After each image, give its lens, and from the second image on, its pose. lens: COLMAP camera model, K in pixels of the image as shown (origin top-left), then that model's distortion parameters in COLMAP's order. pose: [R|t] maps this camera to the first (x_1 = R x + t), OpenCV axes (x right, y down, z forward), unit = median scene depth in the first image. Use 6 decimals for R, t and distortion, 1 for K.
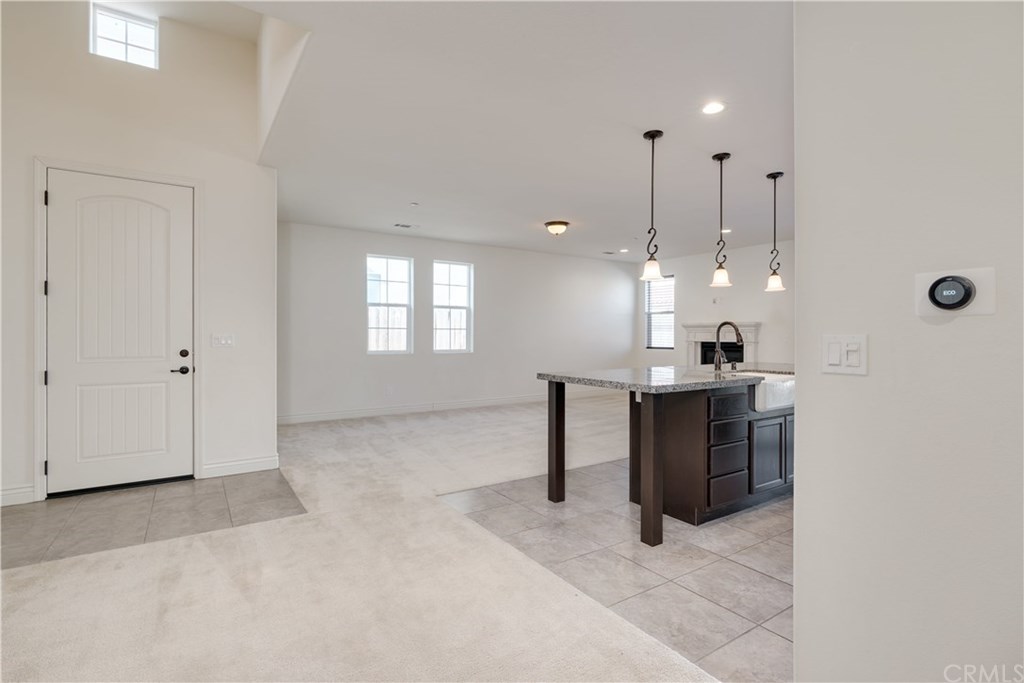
lens RADIAL K [[496.2, 0, 509.0], [0, 496.2, 330.4], [0, 0, 1]] dist [0.000132, -0.000014]
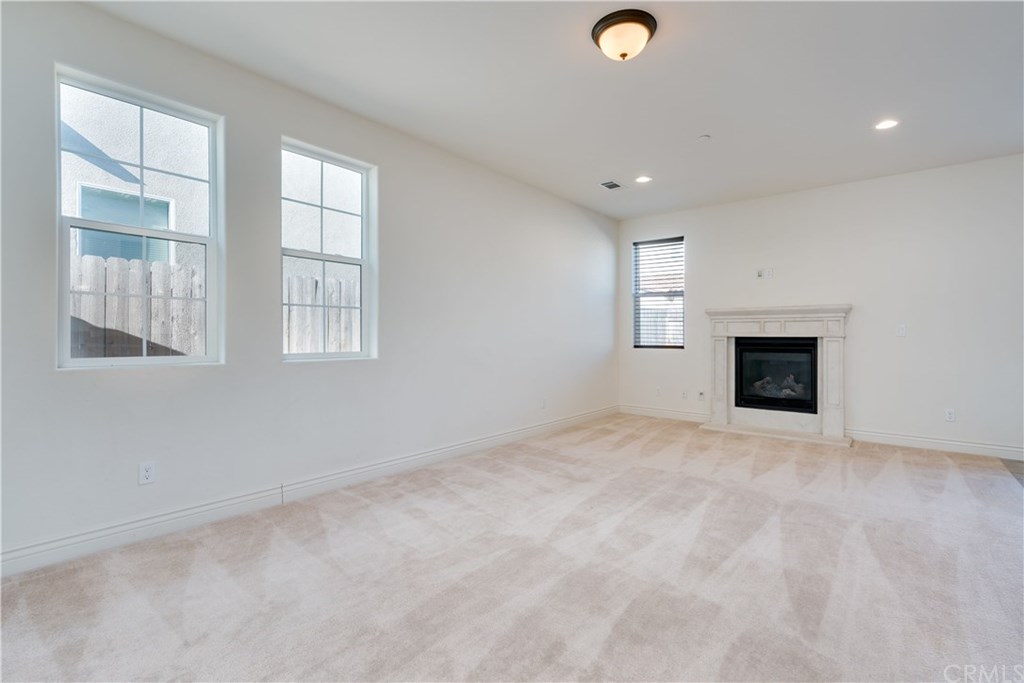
lens RADIAL K [[465.5, 0, 507.7], [0, 465.5, 333.4], [0, 0, 1]] dist [-0.003122, 0.000077]
pose [[0.960373, 0.001252, 0.278716, -0.114670], [-0.002704, 0.999985, 0.004824, 0.027083], [-0.278706, -0.005386, 0.960361, 0.835963]]
